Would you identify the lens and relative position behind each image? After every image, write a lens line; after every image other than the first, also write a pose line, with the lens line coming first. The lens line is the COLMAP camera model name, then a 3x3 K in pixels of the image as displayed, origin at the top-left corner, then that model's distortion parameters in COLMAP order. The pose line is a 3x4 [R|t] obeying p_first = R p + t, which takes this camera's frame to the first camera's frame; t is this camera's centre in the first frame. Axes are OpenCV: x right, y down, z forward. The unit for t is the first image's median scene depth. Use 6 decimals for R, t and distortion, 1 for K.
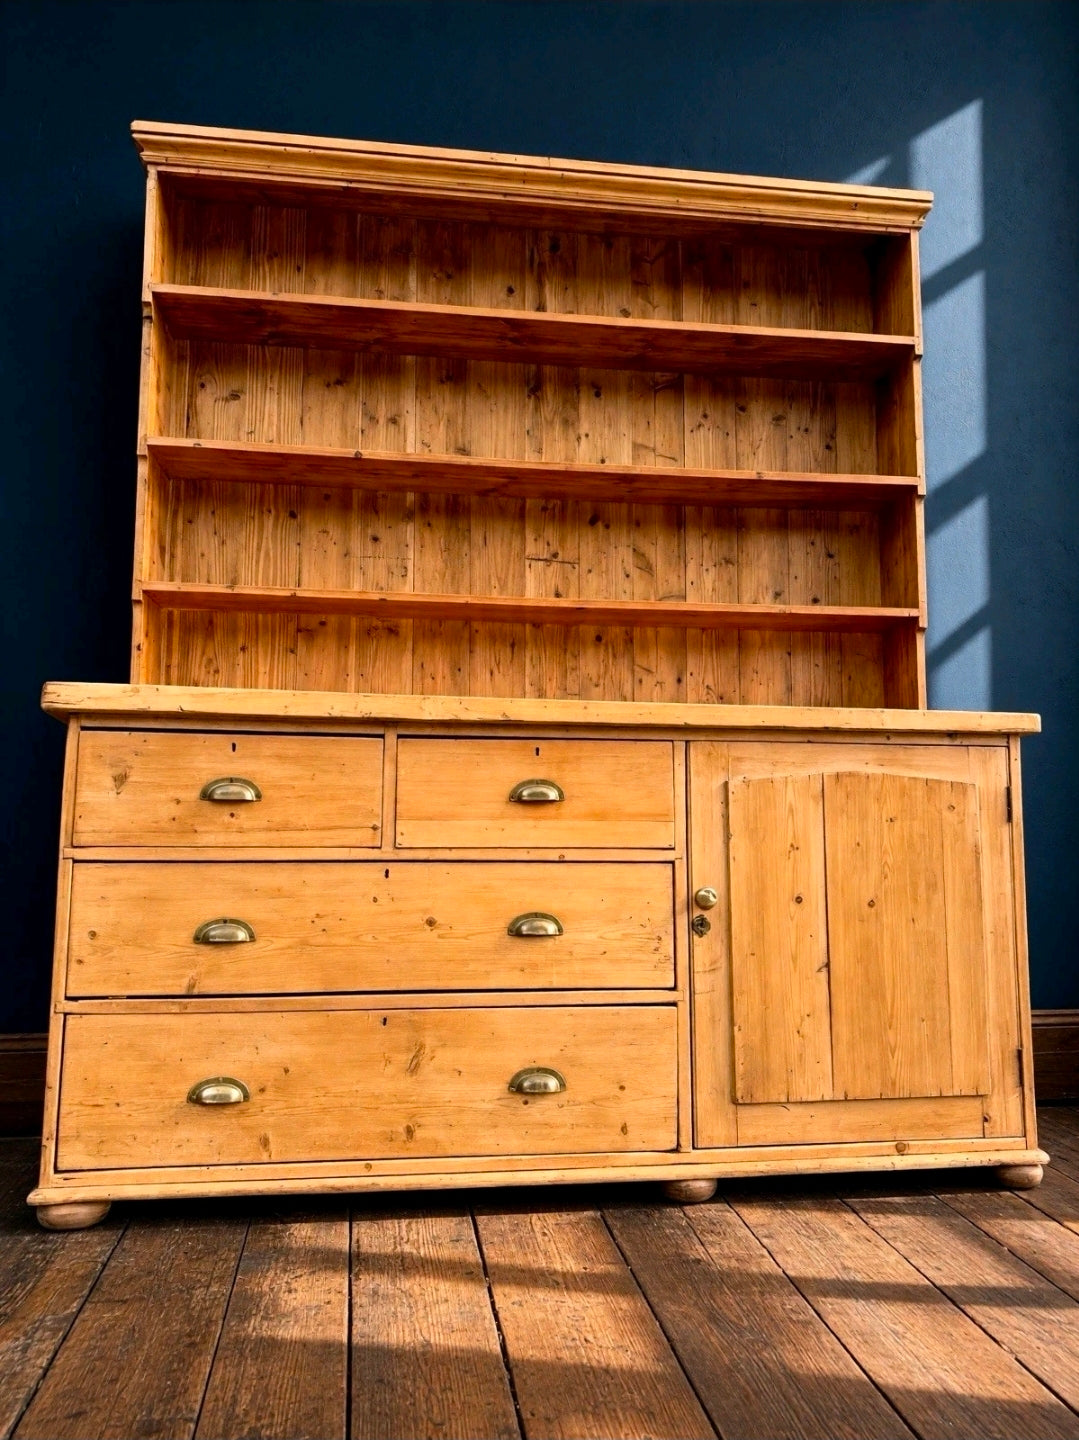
lens RADIAL K [[1077.1, 0, 557.0], [0, 1077.1, 716.9], [0, 0, 1]] dist [0.090021, -0.124800]
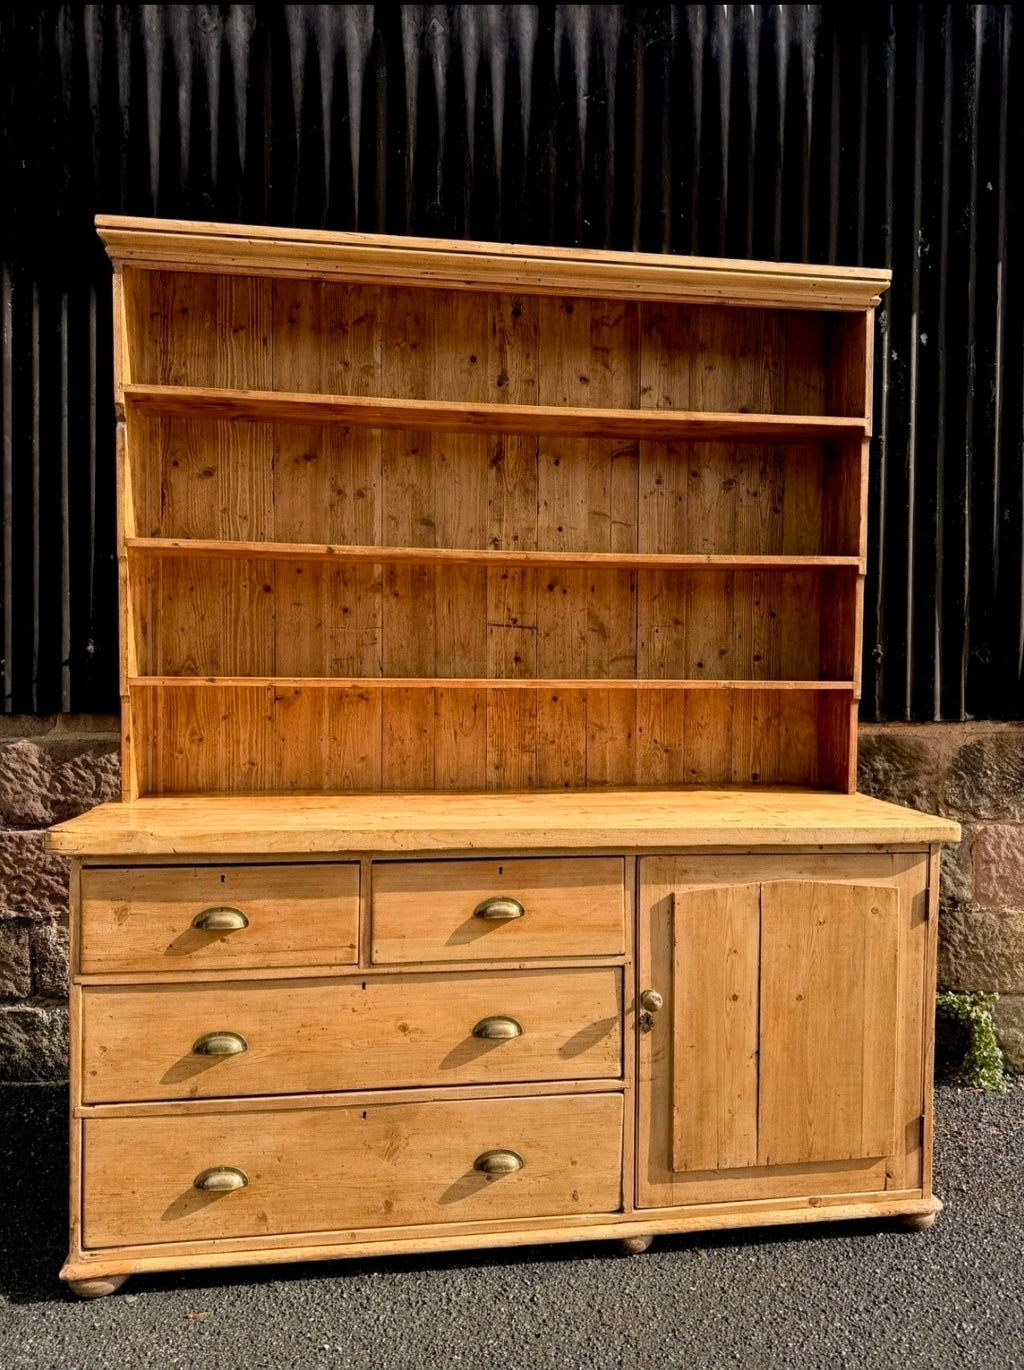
lens RADIAL K [[1006.0, 0, 515.3], [0, 1006.0, 695.5], [0, 0, 1]] dist [0.065376, -0.080199]
pose [[0.999958, 0.004566, 0.007967, -0.011080], [-0.005672, 0.989435, 0.144864, -0.273685], [-0.007222, -0.144904, 0.989419, 0.013298]]
